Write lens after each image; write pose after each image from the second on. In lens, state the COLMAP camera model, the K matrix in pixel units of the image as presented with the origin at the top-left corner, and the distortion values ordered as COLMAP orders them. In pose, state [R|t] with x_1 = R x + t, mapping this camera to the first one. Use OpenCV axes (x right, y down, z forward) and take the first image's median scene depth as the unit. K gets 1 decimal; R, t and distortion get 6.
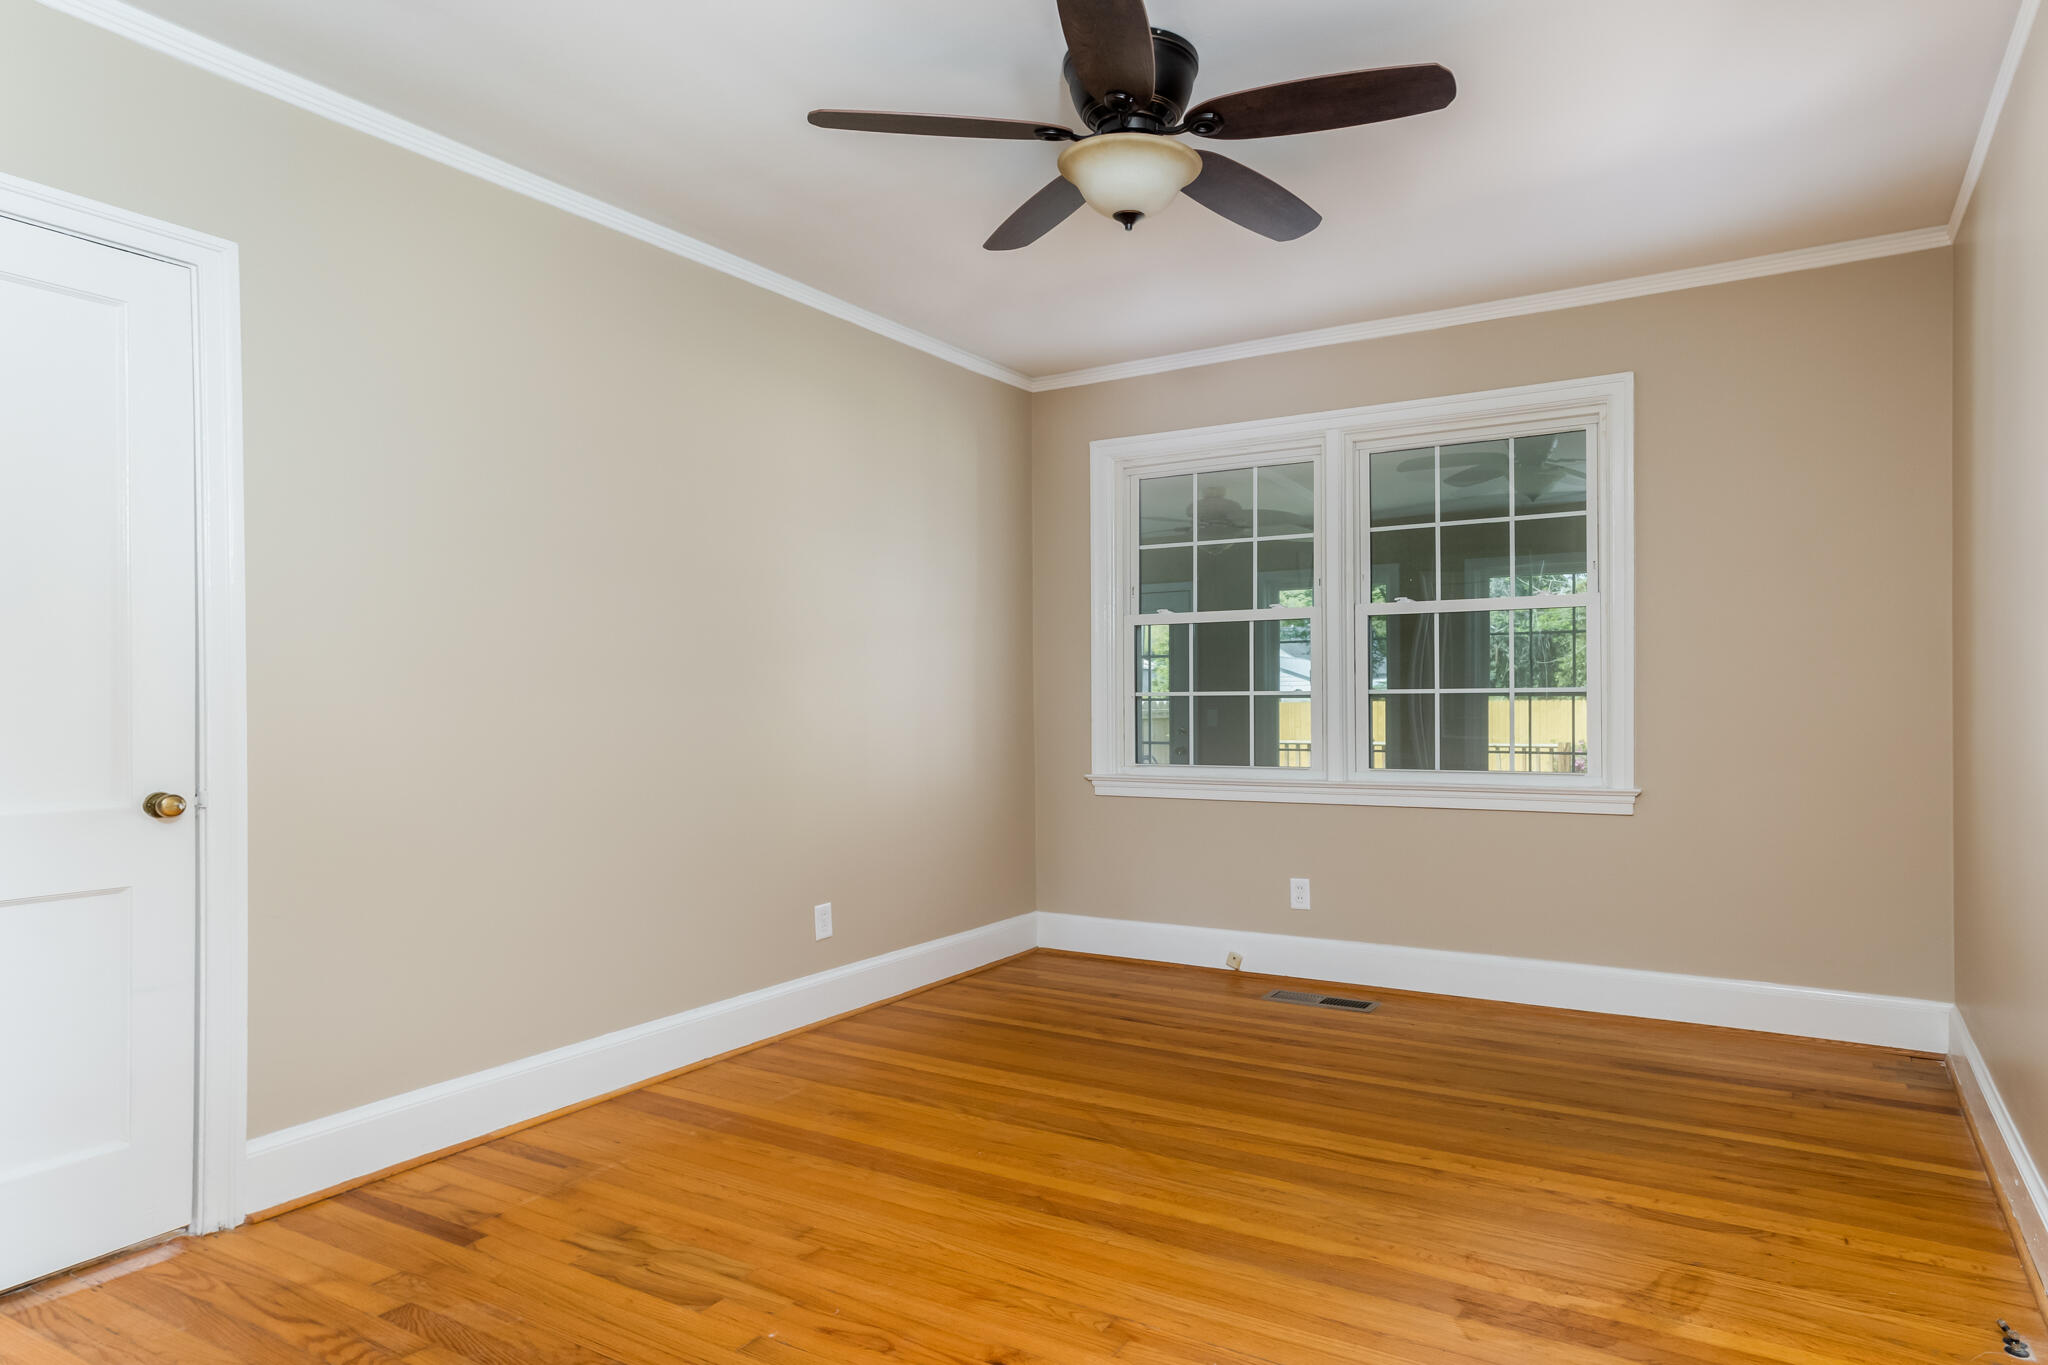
lens RADIAL K [[1257.0, 0, 1021.2], [0, 1257.0, 698.4], [0, 0, 1]] dist [0.035547, 0.000511]
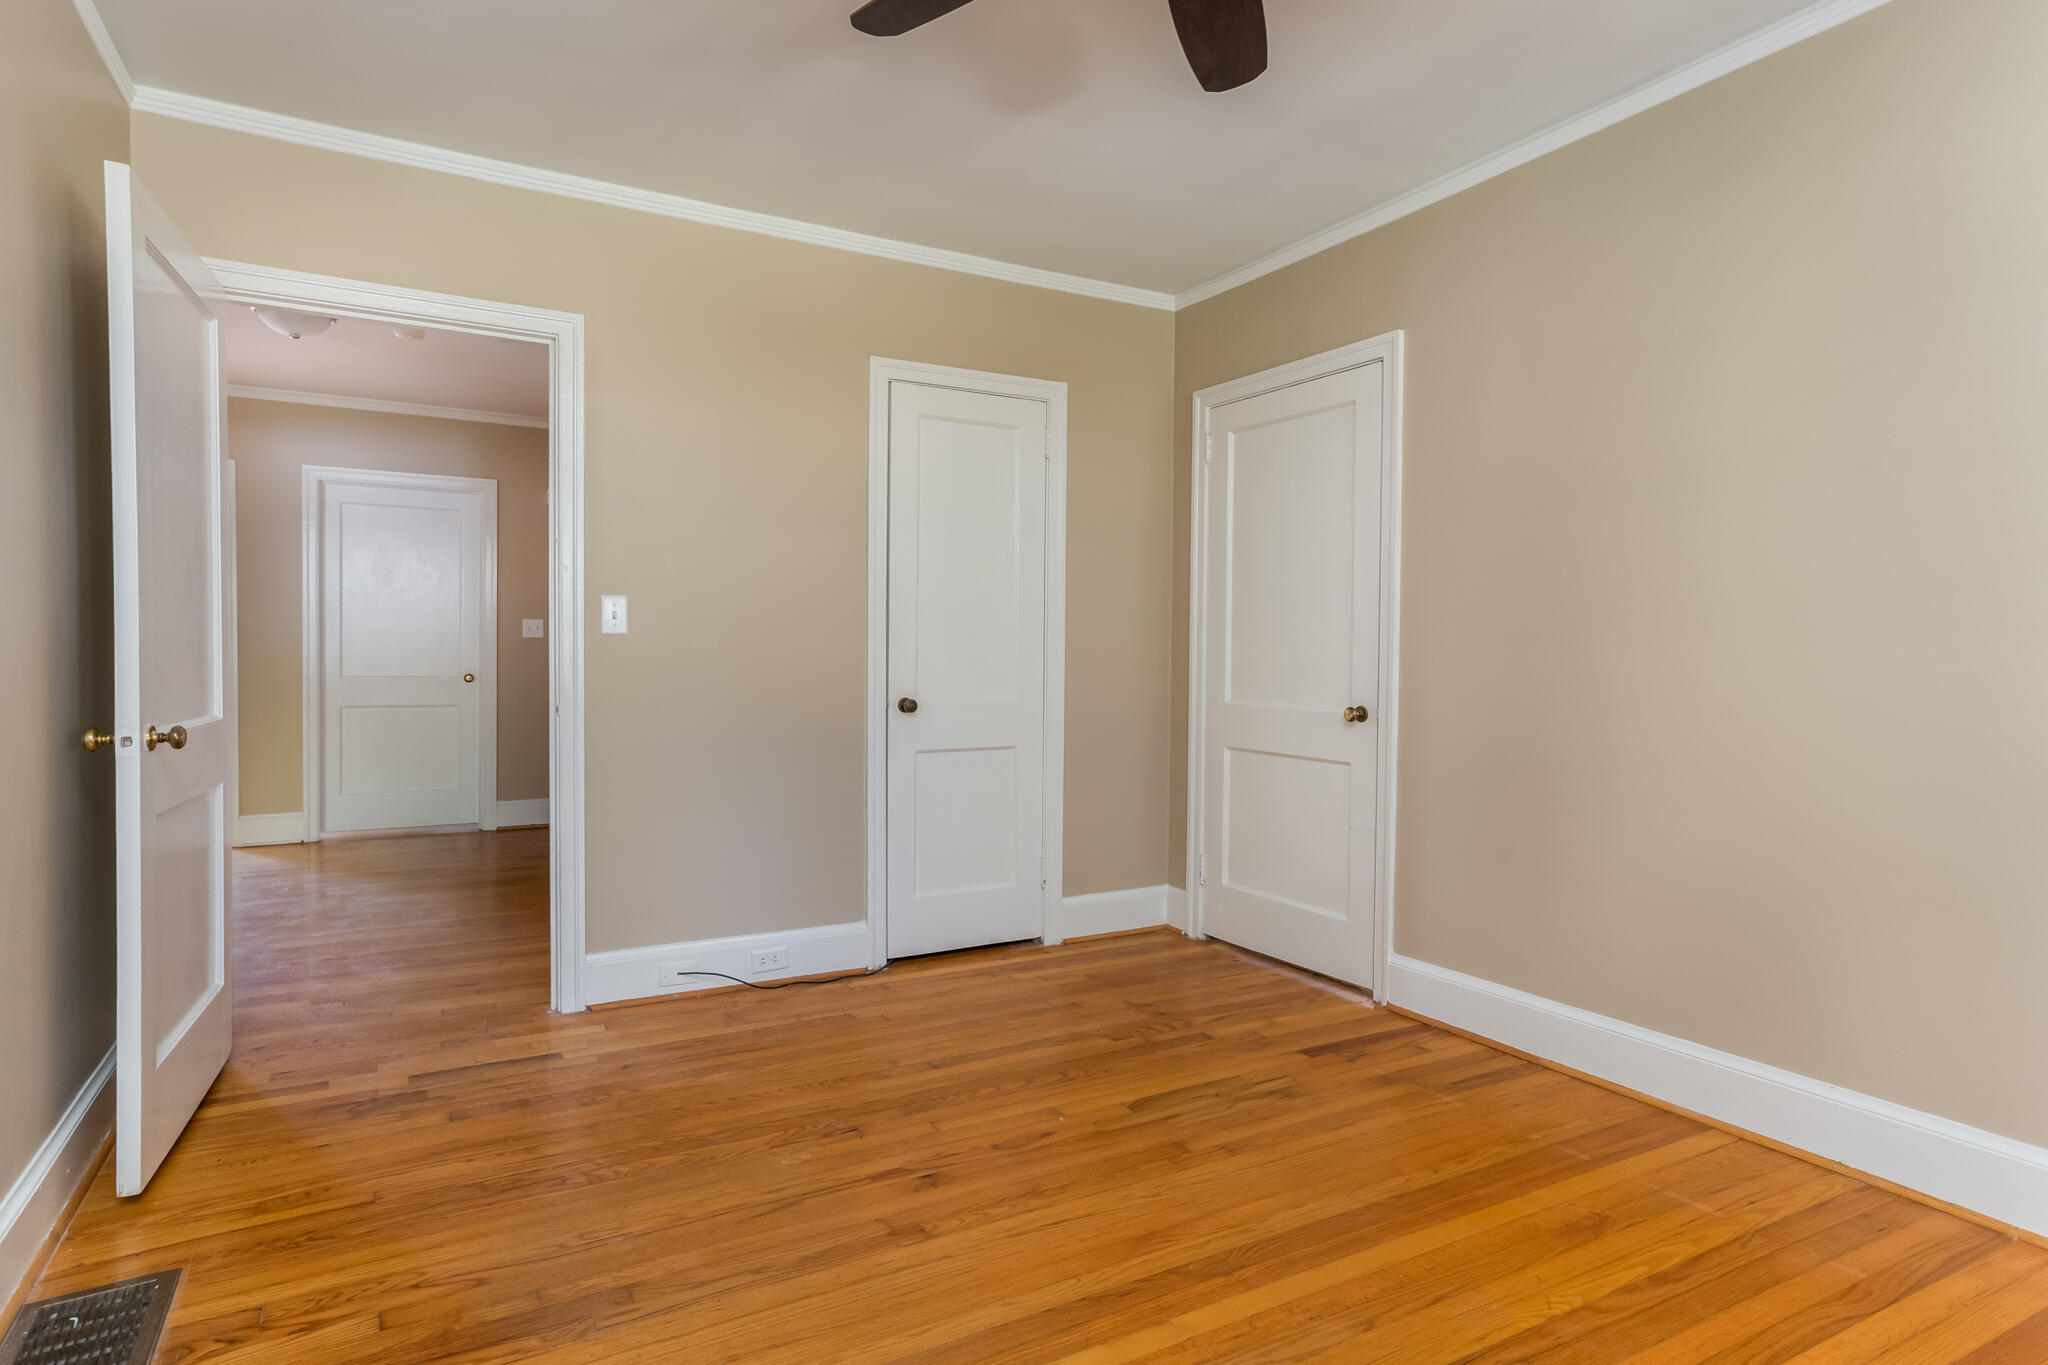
lens RADIAL K [[1102.0, 0, 1009.1], [0, 1102.0, 655.7], [0, 0, 1]] dist [0.030099, 0.001245]
pose [[-0.476942, 0.002742, -0.878931, 0.664678], [-0.003168, 0.999983, 0.004839, 0.011190], [0.878929, 0.005092, -0.476925, 1.182959]]
